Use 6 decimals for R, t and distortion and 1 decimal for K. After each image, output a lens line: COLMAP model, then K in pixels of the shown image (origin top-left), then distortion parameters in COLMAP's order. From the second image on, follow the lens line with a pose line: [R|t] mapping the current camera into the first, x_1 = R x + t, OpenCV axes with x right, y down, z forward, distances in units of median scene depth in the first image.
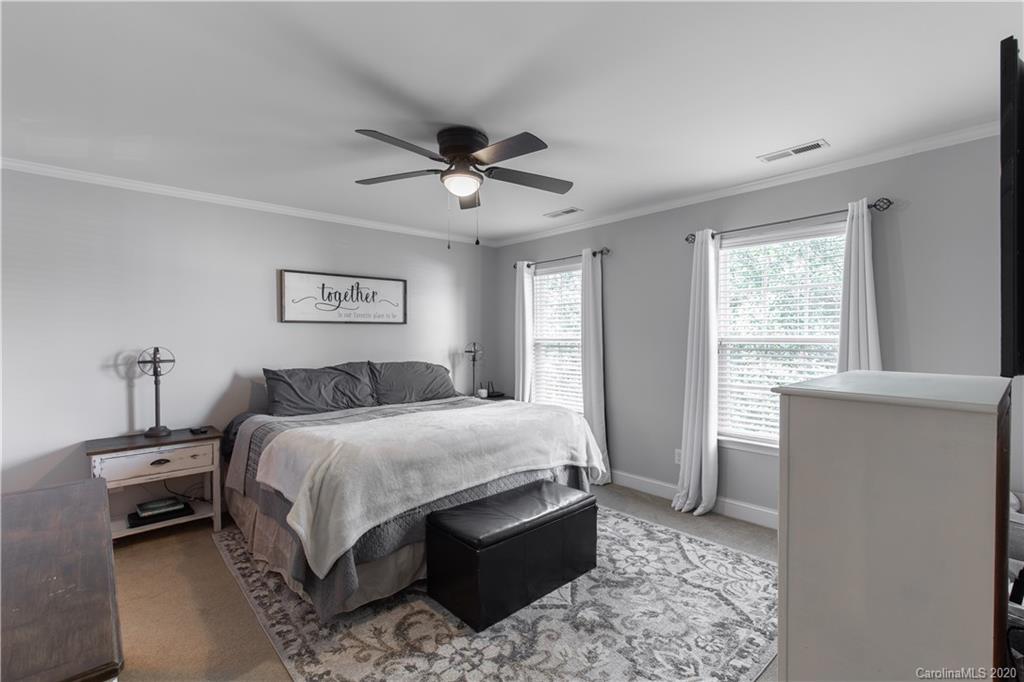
lens RADIAL K [[458.9, 0, 516.7], [0, 458.9, 336.8], [0, 0, 1]] dist [-0.022992, -0.000044]
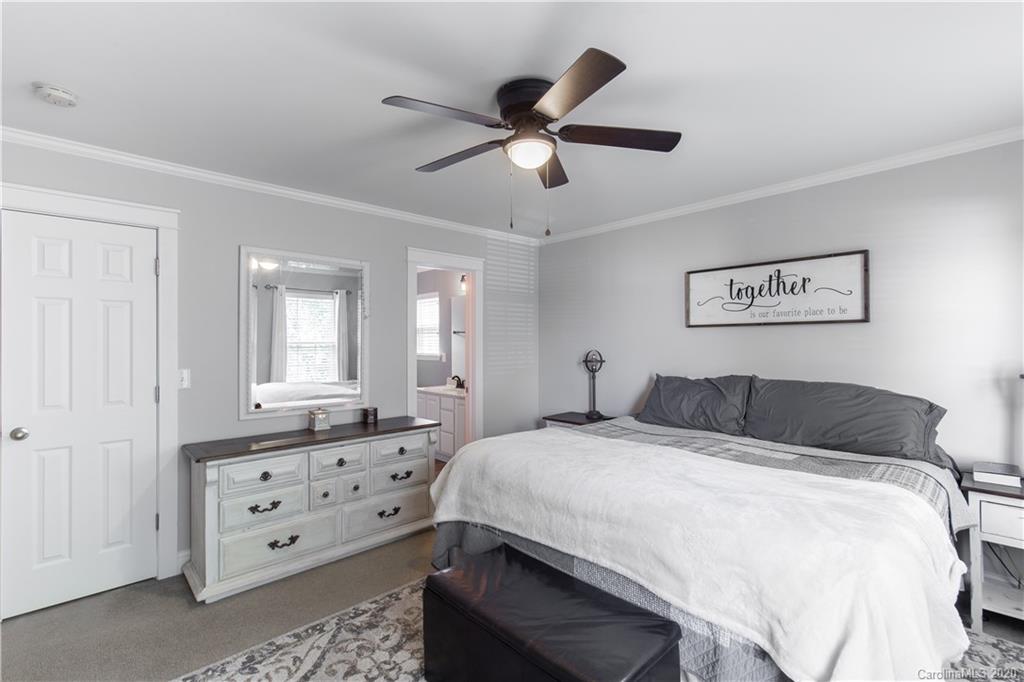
lens RADIAL K [[458.9, 0, 516.7], [0, 458.9, 336.8], [0, 0, 1]] dist [-0.022992, -0.000044]
pose [[0.006466, -0.009300, -0.999936, 0.422869], [0.000058, 0.999957, -0.009300, -0.002933], [0.999979, 0.000002, 0.006466, 0.618629]]
